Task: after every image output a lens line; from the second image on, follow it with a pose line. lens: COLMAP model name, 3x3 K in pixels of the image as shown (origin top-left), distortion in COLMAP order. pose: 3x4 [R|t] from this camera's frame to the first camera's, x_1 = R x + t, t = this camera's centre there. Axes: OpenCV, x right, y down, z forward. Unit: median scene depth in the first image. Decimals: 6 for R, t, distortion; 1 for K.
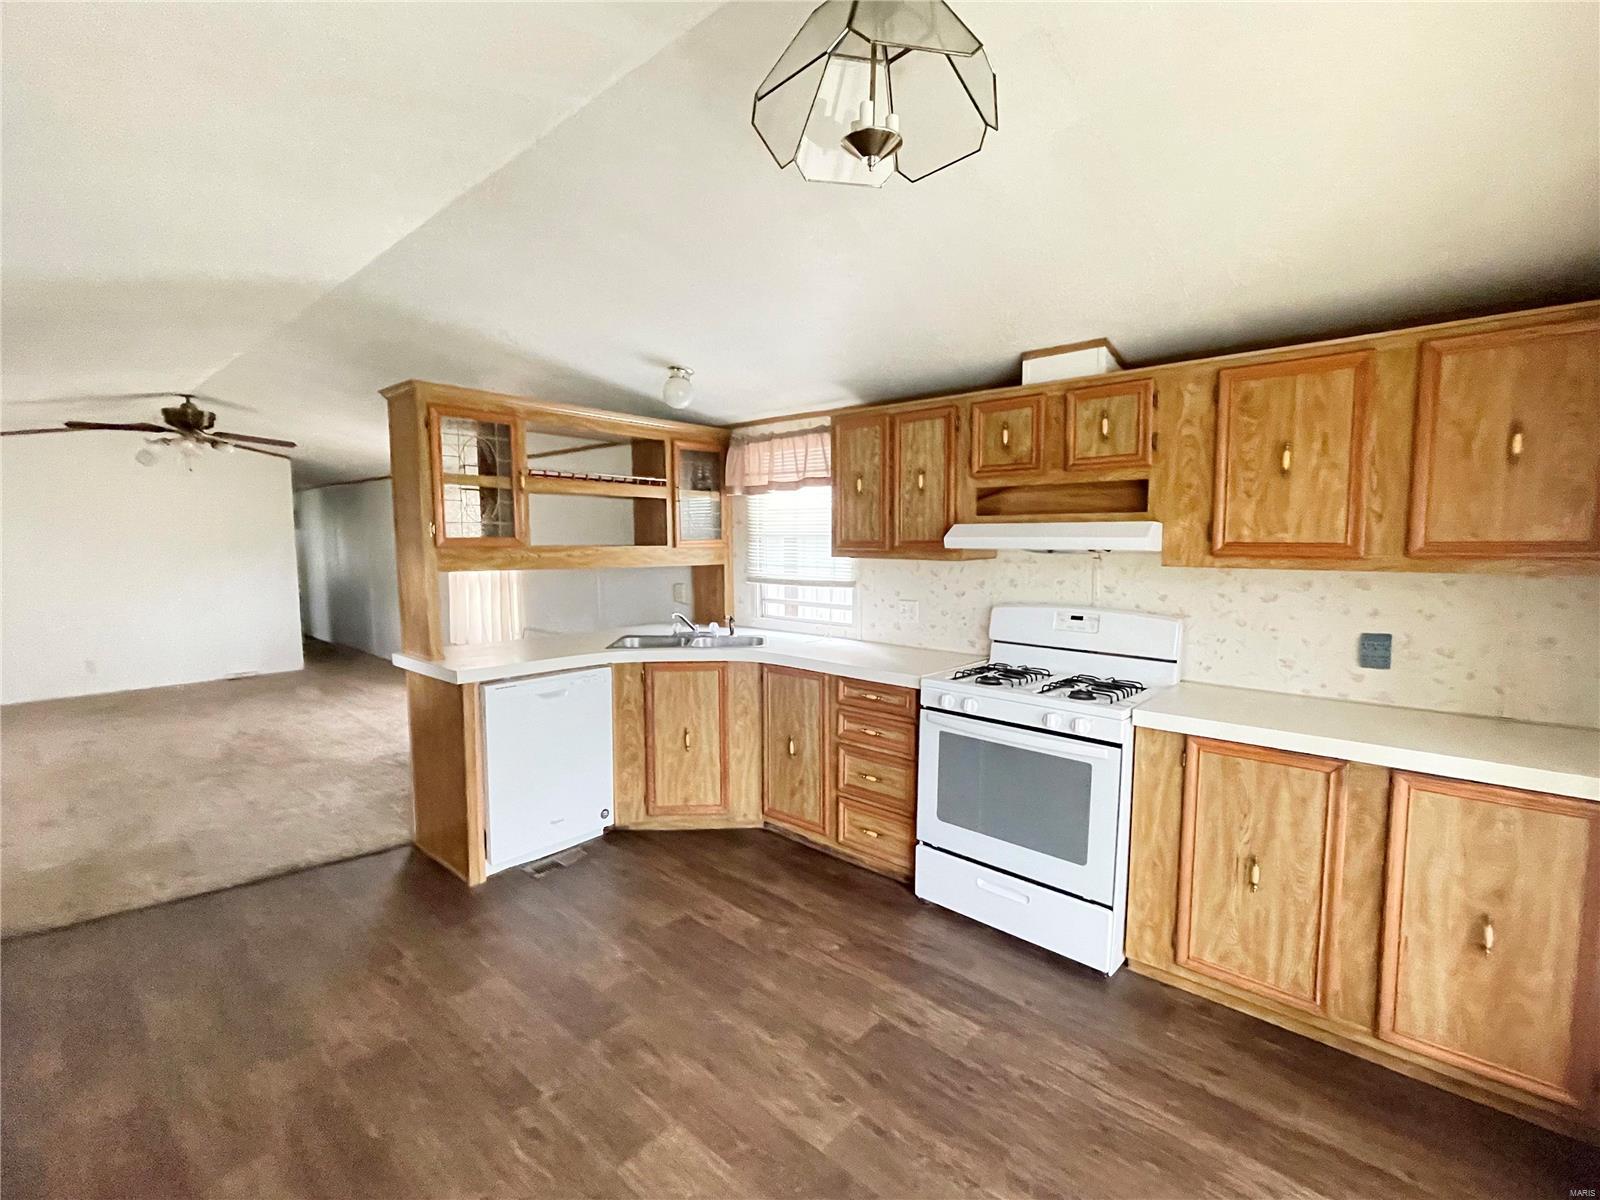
lens RADIAL K [[713.6, 0, 788.0], [0, 713.6, 597.4], [0, 0, 1]] dist [-0.001374, -0.000047]
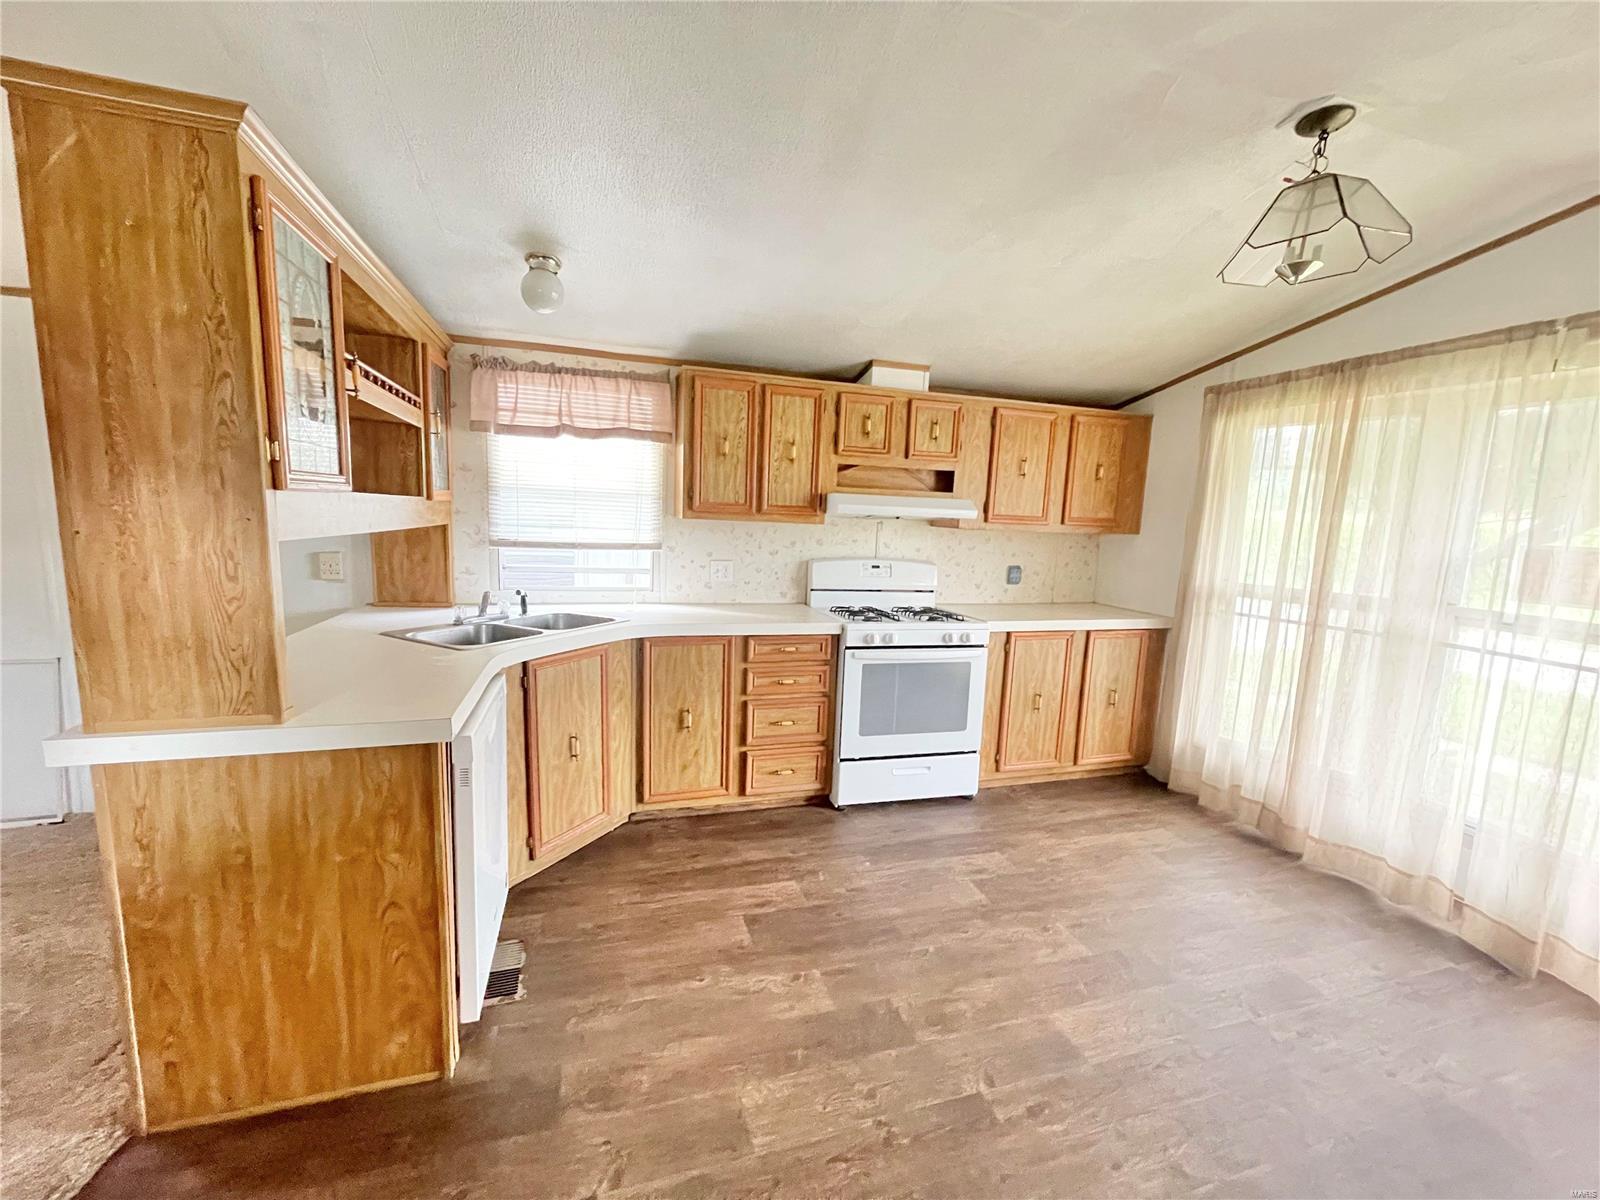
lens RADIAL K [[646.3, 0, 791.7], [0, 646.3, 600.5], [0, 0, 1]] dist [-0.003872, 0.001661]
pose [[0.513693, -0.095456, 0.852647, -0.726246], [0.030909, 0.995205, 0.092794, -0.026825], [-0.857417, -0.021313, 0.514180, 0.500339]]
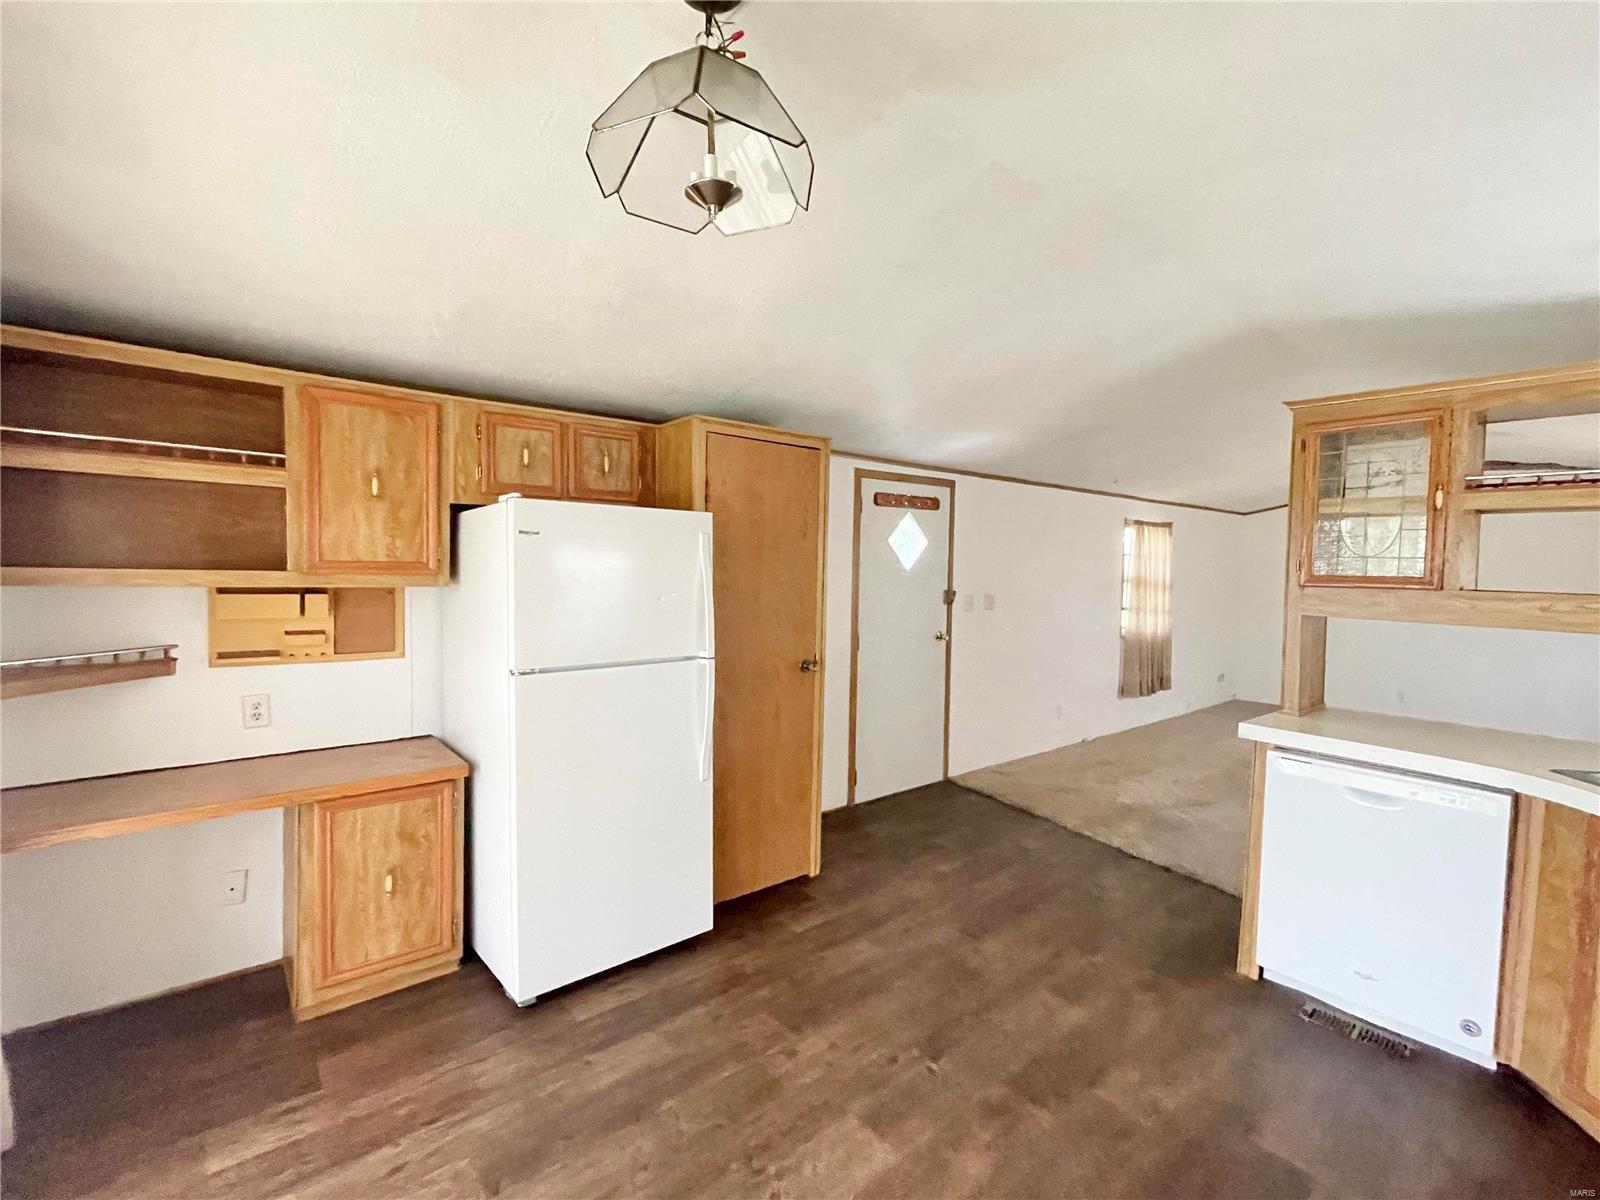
lens RADIAL K [[713.6, 0, 791.3], [0, 713.6, 601.5], [0, 0, 1]] dist [-0.001374, -0.000047]
pose [[-0.157765, 0.050179, -0.986201, 0.487553], [-0.101489, 0.992596, 0.066740, -0.049353], [0.982248, 0.110617, -0.151504, 0.551820]]
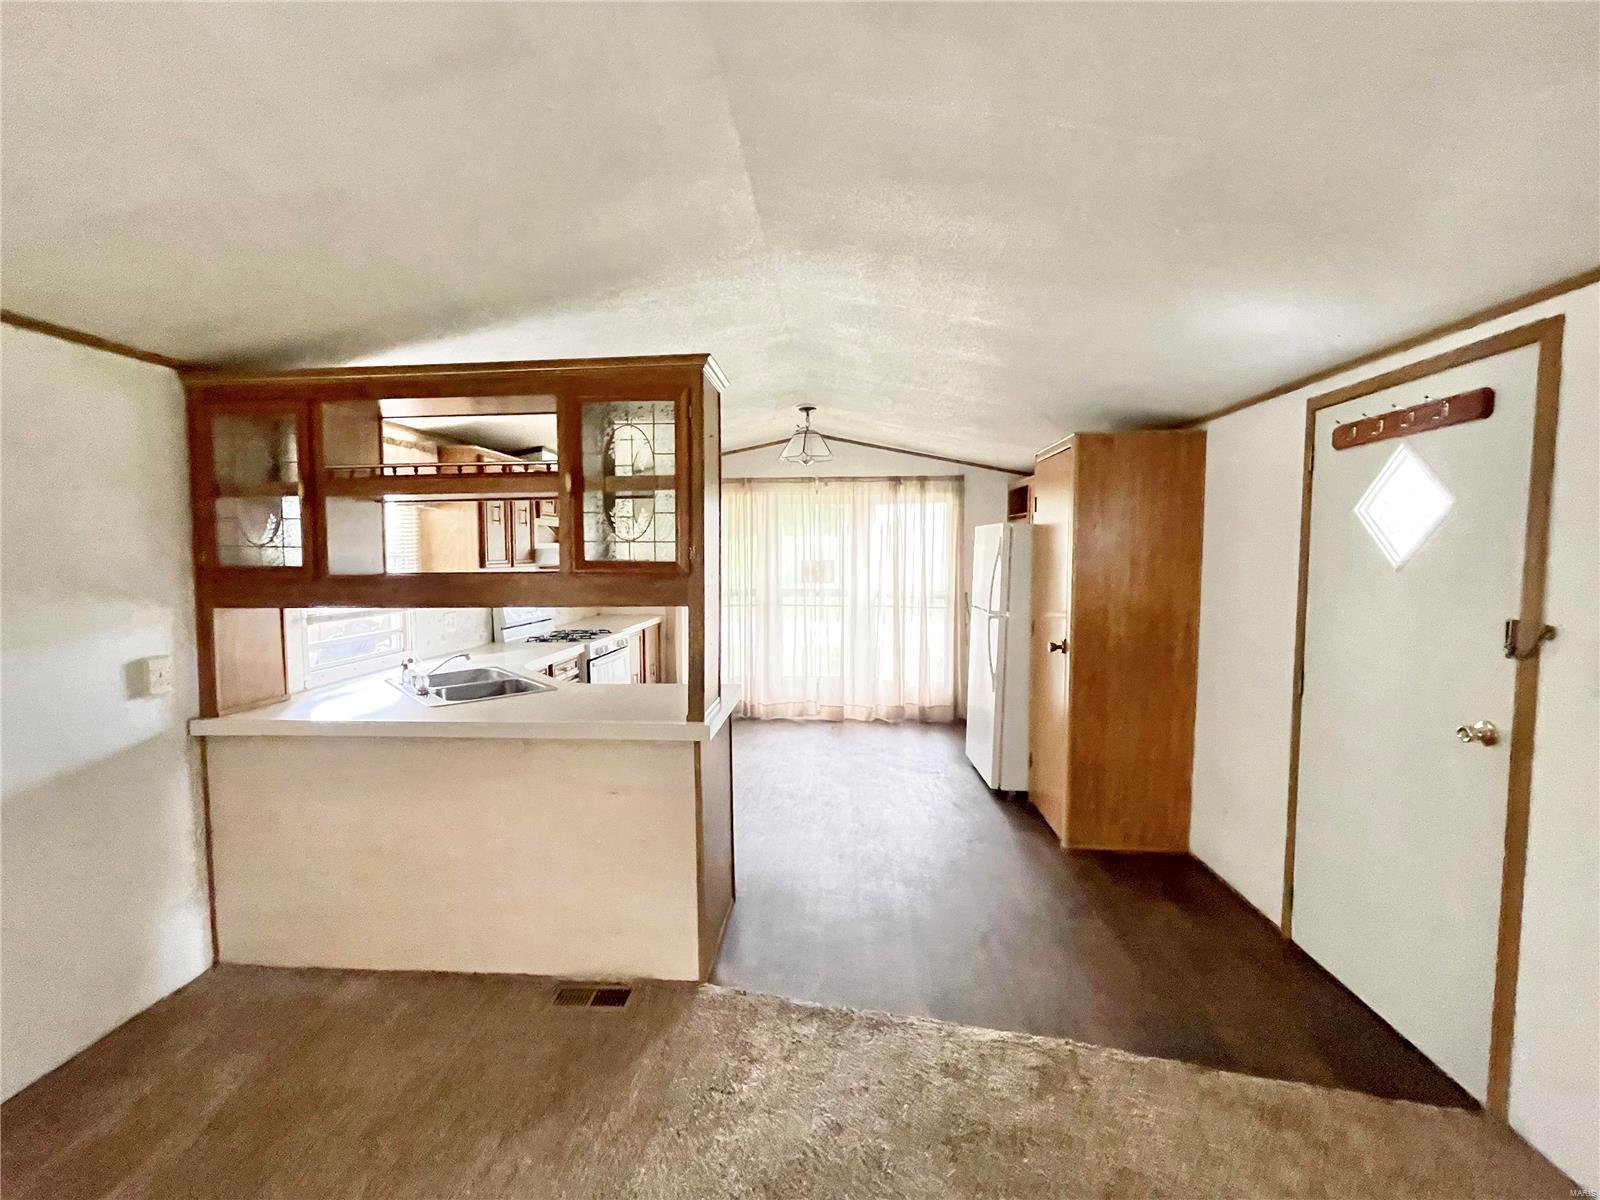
lens RADIAL K [[713.6, 0, 792.9], [0, 713.6, 603.0], [0, 0, 1]] dist [-0.001374, -0.000047]
pose [[-0.614434, -0.054306, 0.787097, -1.293946], [0.070128, 0.989920, 0.123044, -0.136957], [-0.785845, 0.130800, -0.604433, 1.516368]]
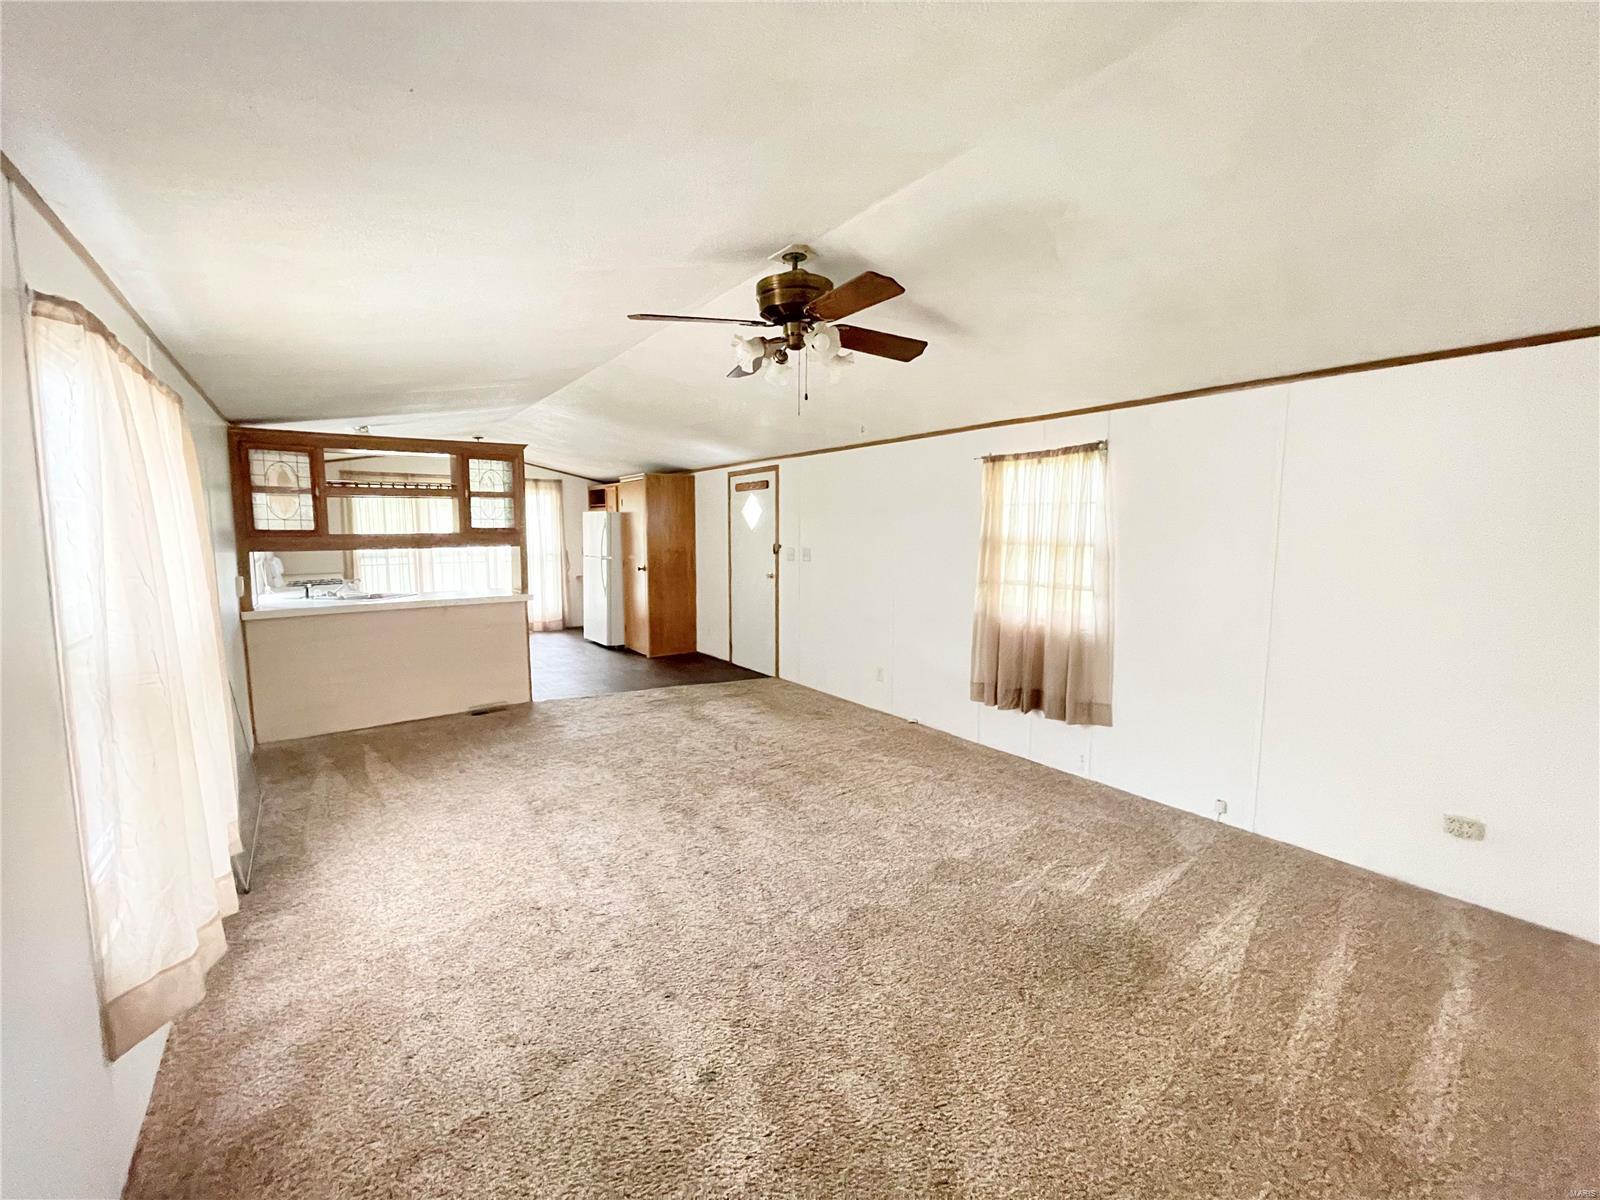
lens RADIAL K [[646.3, 0, 796.2], [0, 646.3, 597.1], [0, 0, 1]] dist [-0.003872, 0.001661]
pose [[-0.979469, -0.021476, 0.200450, -1.688341], [0.016871, 0.982090, 0.187656, -0.225356], [-0.200890, 0.187185, -0.961564, 2.696409]]
